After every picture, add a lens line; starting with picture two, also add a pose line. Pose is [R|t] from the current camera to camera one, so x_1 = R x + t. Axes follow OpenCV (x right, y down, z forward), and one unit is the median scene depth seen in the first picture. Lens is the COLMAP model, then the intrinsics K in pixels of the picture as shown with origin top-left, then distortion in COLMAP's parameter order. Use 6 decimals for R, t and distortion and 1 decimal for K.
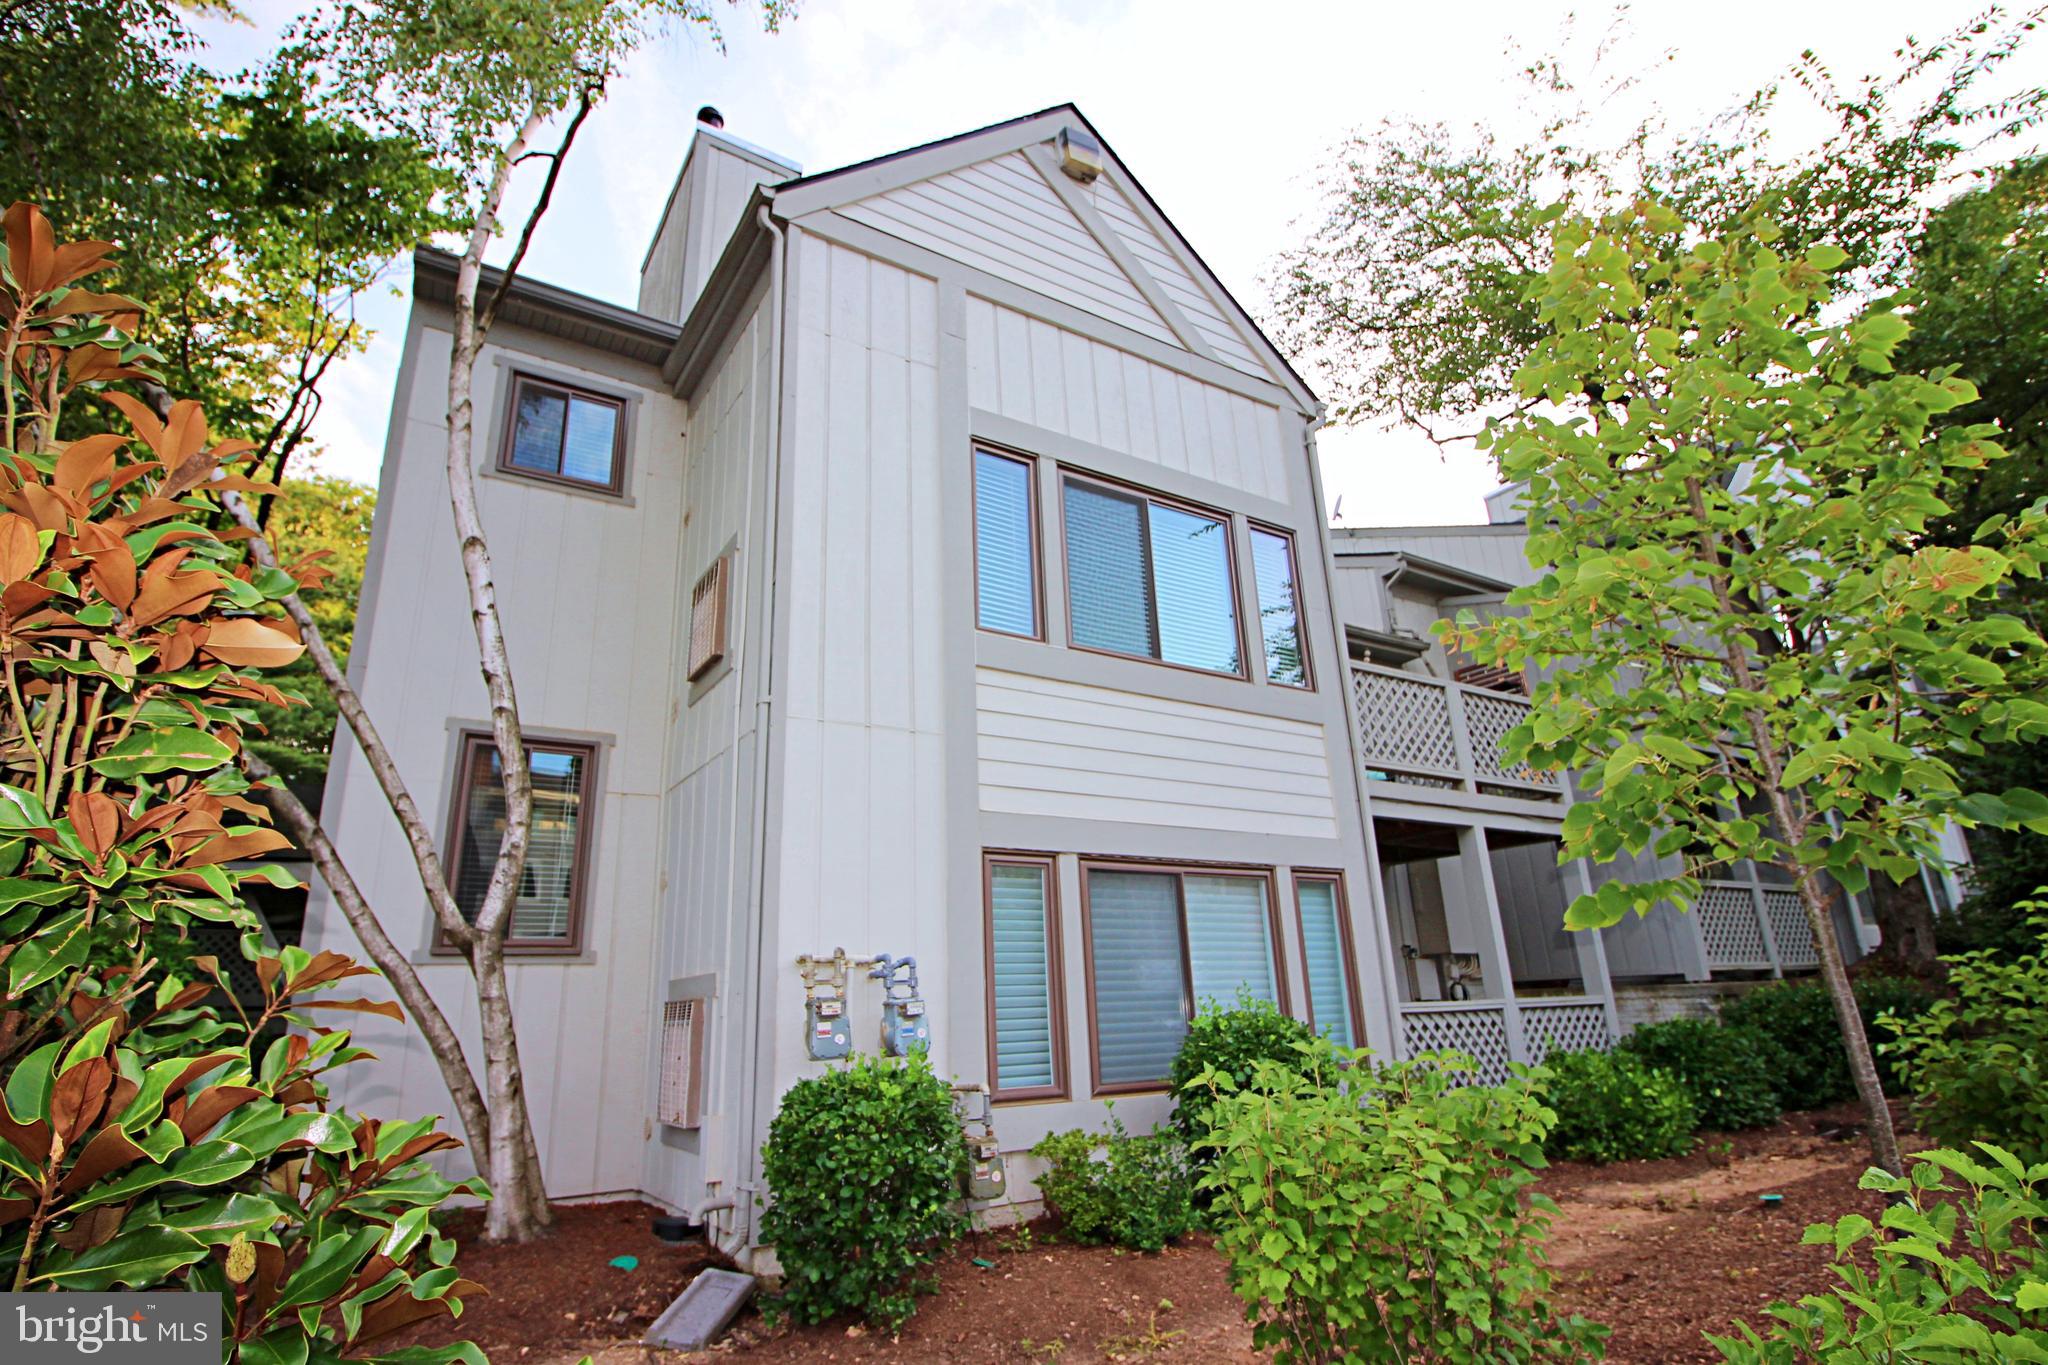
lens RADIAL K [[946.1, 0, 1030.5], [0, 946.1, 689.3], [0, 0, 1]] dist [-0.011877, -0.000899]
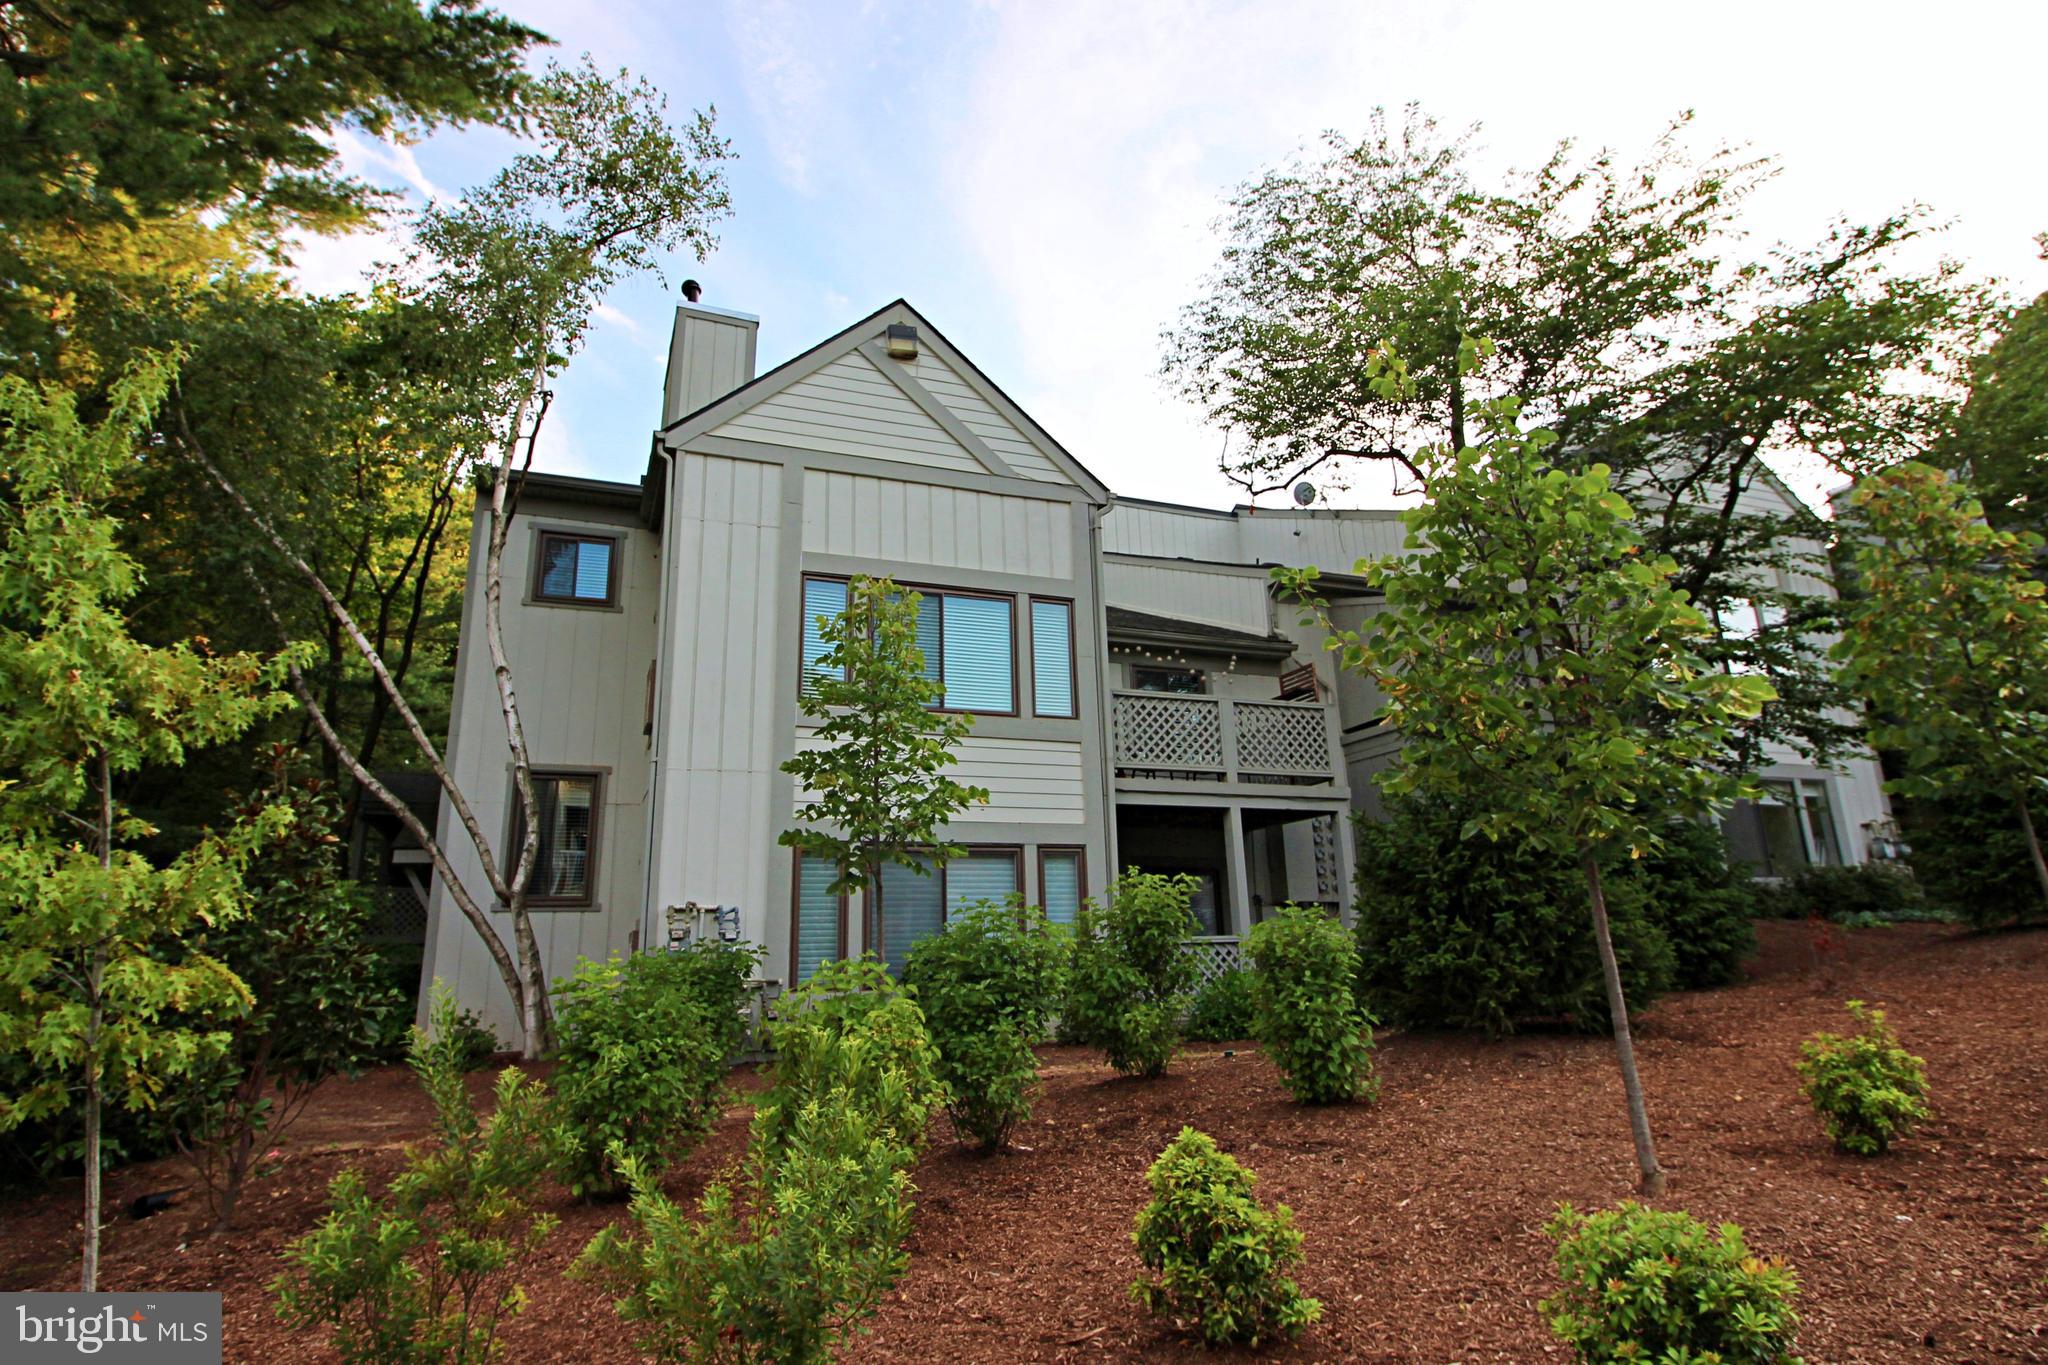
lens RADIAL K [[946.1, 0, 1018.6], [0, 946.1, 677.7], [0, 0, 1]] dist [-0.011877, -0.000899]
pose [[0.987261, -0.040960, -0.153746, 0.443496], [0.047060, 0.998234, 0.036243, -0.115954], [0.151990, -0.043017, 0.987445, -0.410239]]
